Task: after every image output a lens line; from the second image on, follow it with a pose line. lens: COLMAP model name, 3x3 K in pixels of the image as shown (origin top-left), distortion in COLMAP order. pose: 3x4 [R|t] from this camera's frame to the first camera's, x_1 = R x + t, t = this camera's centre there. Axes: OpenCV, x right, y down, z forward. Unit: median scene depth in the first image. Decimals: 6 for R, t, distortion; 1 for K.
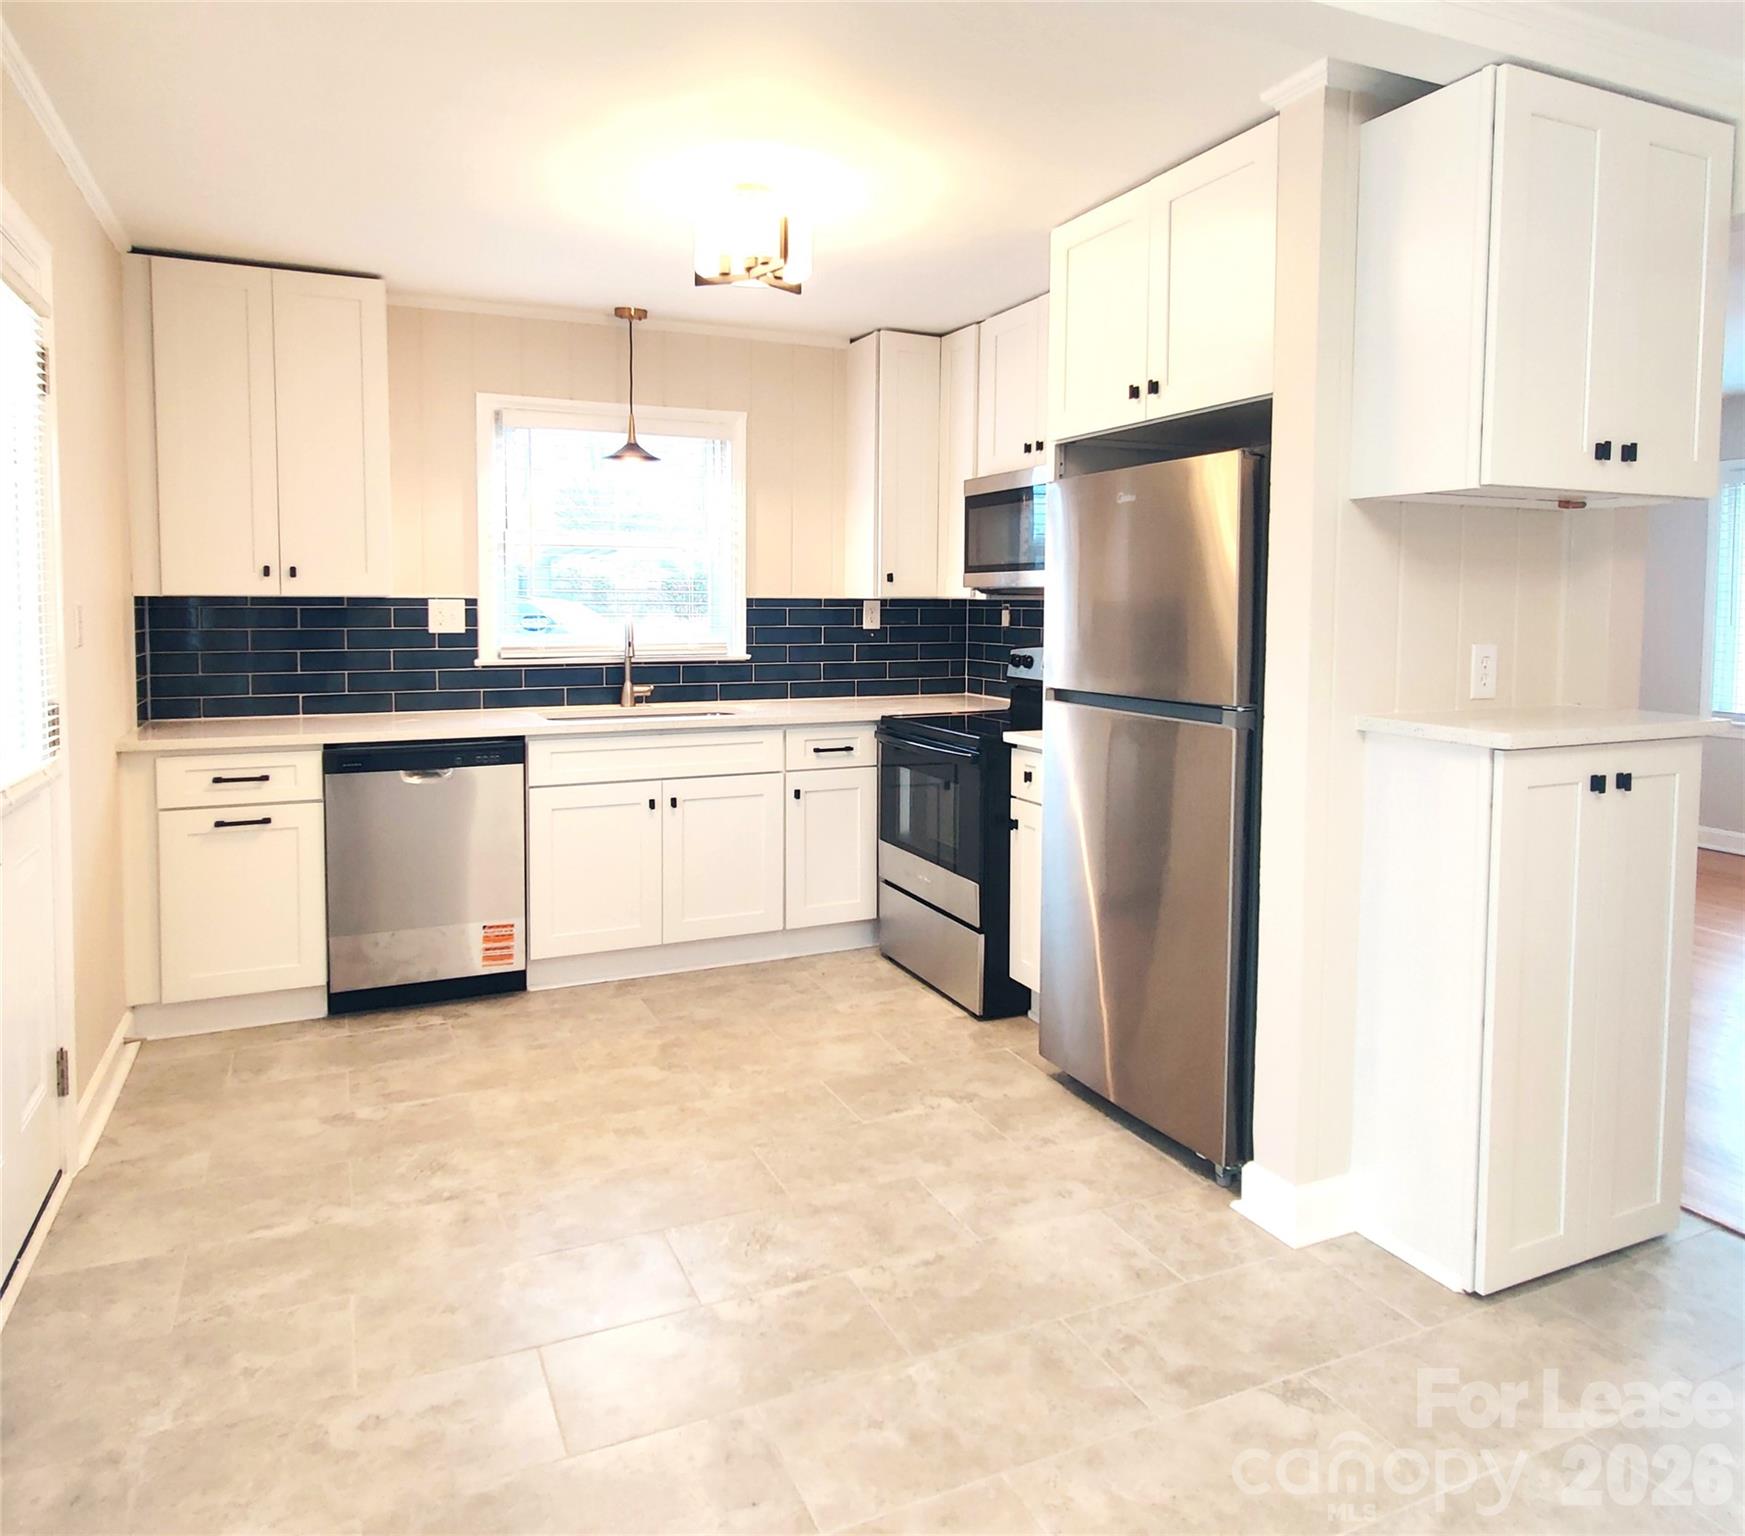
lens RADIAL K [[1190.9, 0, 869.8], [0, 1190.9, 656.2], [0, 0, 1]] dist [0.010020, -0.005373]
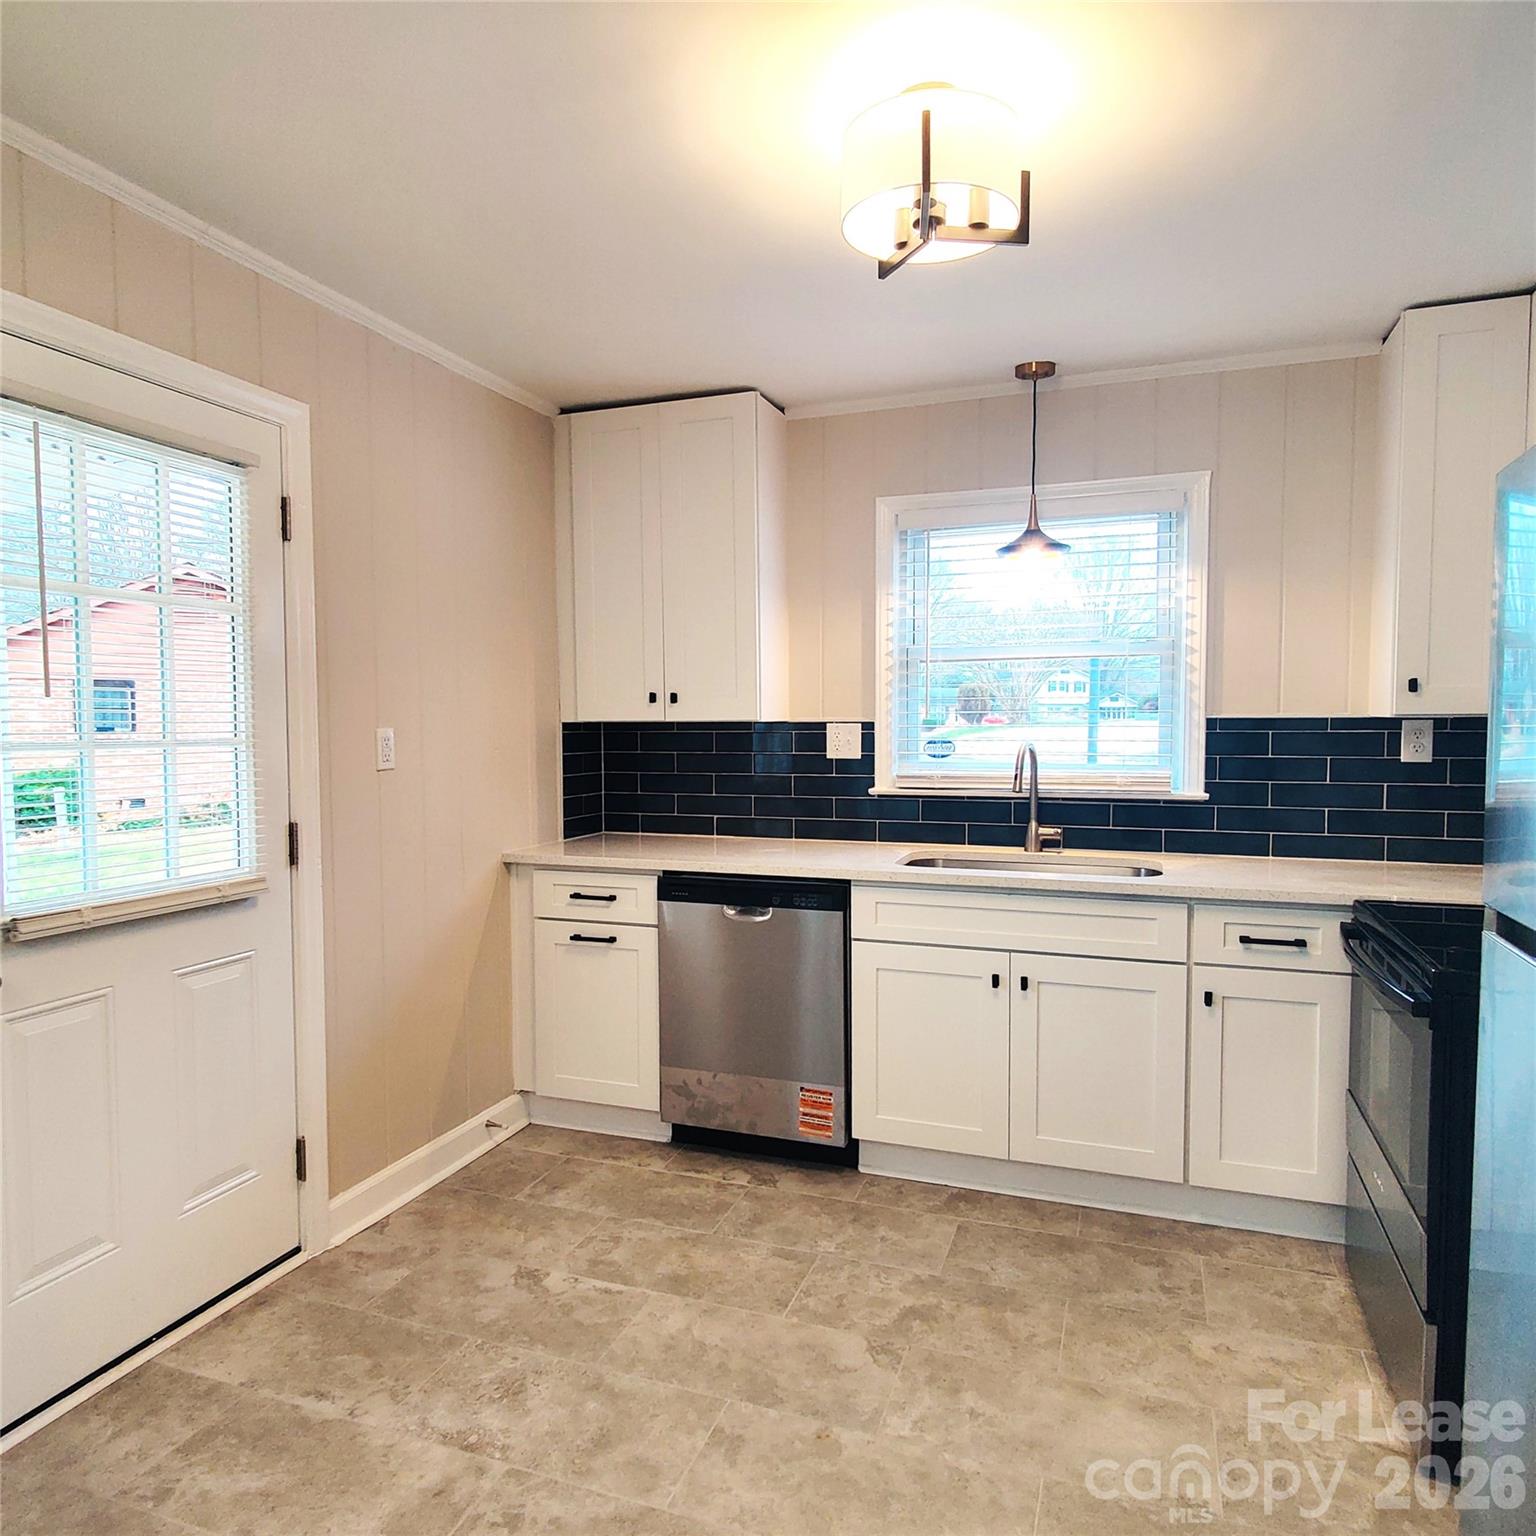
lens RADIAL K [[1040.2, 0, 768.0], [0, 1040.2, 768.0], [0, 0, 1]] dist [0.008495, -0.001470]
pose [[0.715751, 0.025715, -0.697882, 0.207987], [-0.025372, 0.999620, 0.010811, -0.023065], [0.697895, 0.009969, 0.716131, 0.437851]]
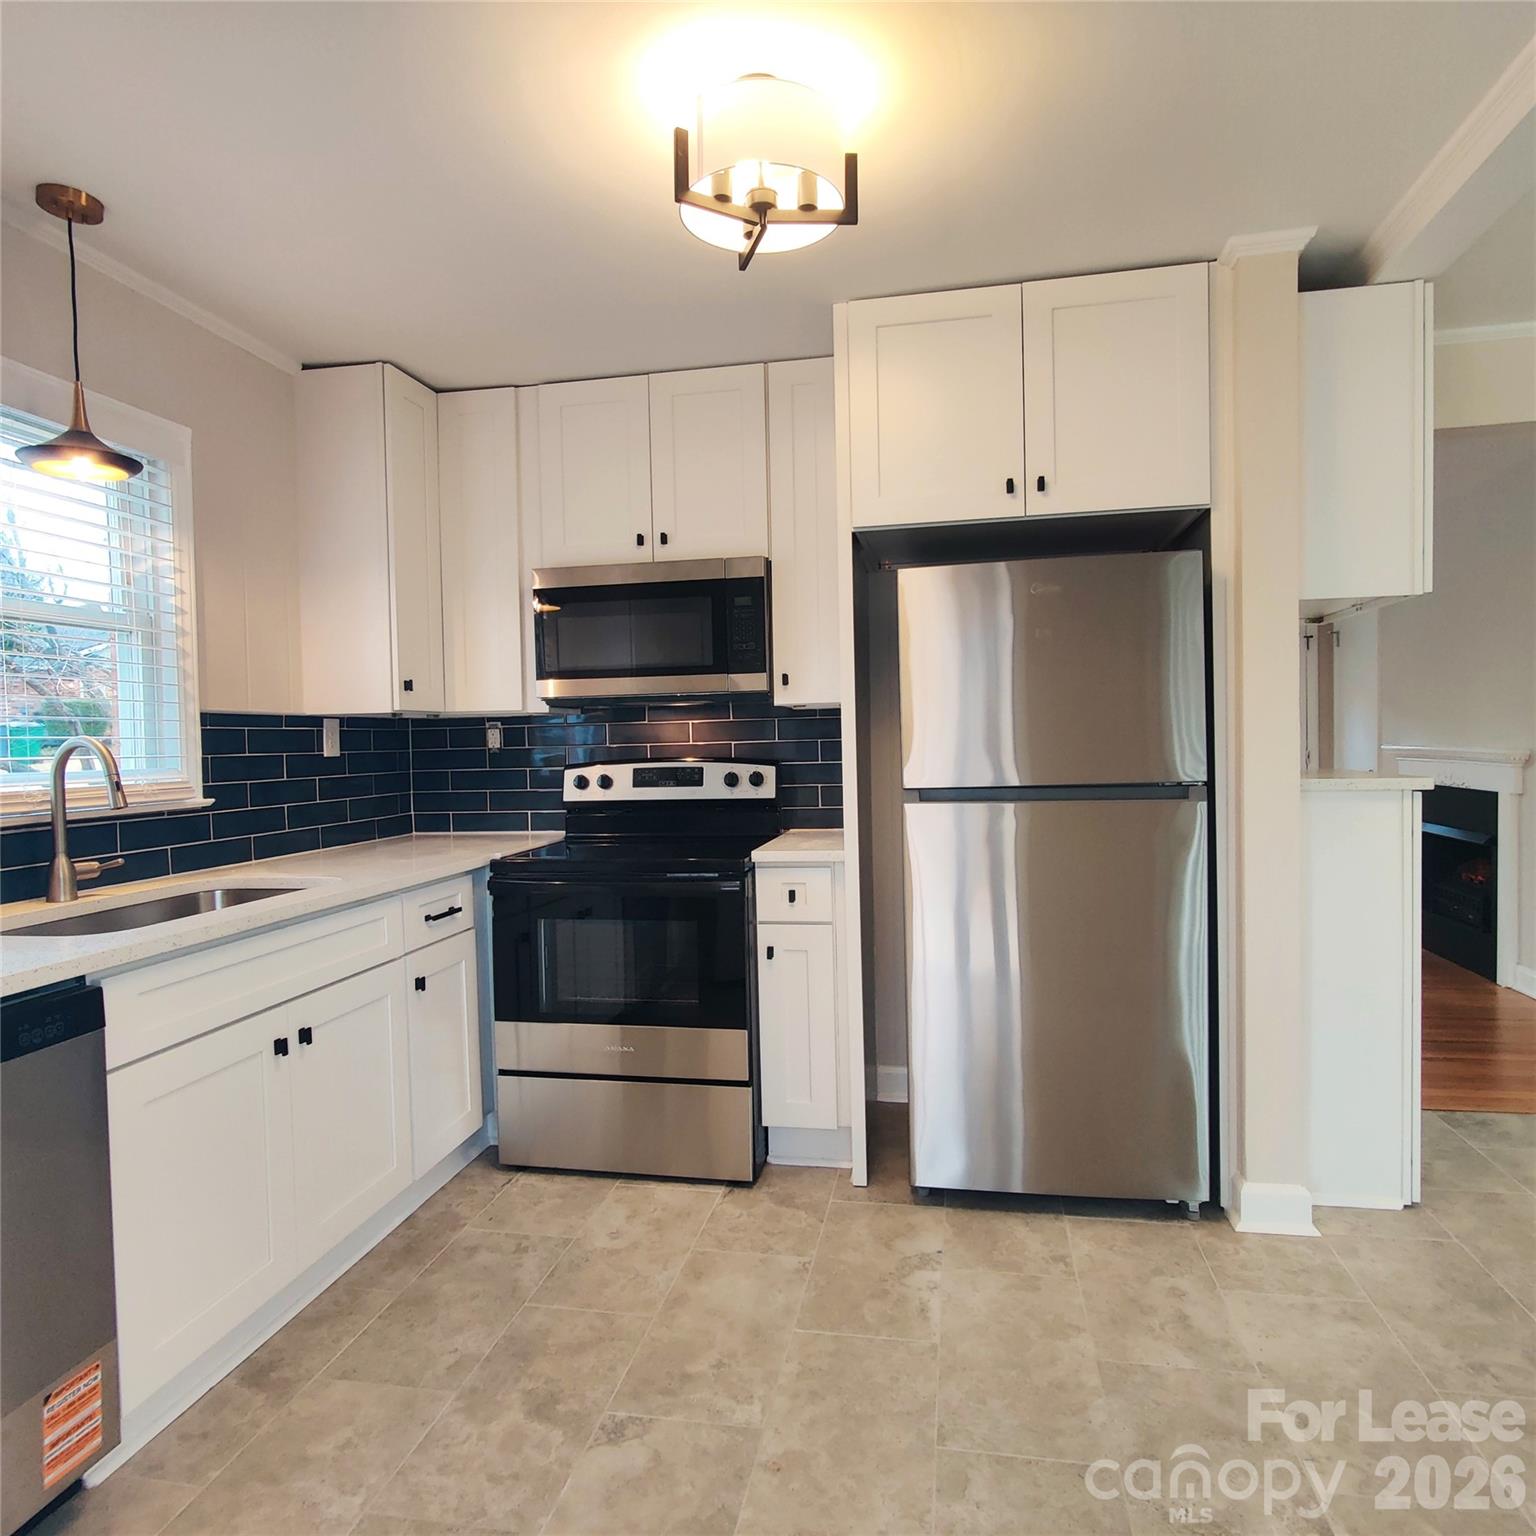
lens RADIAL K [[1001.4, 0, 766.4], [0, 1001.4, 771.6], [0, 0, 1]] dist [0.005804, -0.002221]
pose [[0.579366, -0.043025, 0.813931, -0.489049], [0.064819, 0.997875, 0.006610, 0.000047], [-0.812486, 0.048929, 0.580924, 0.560289]]
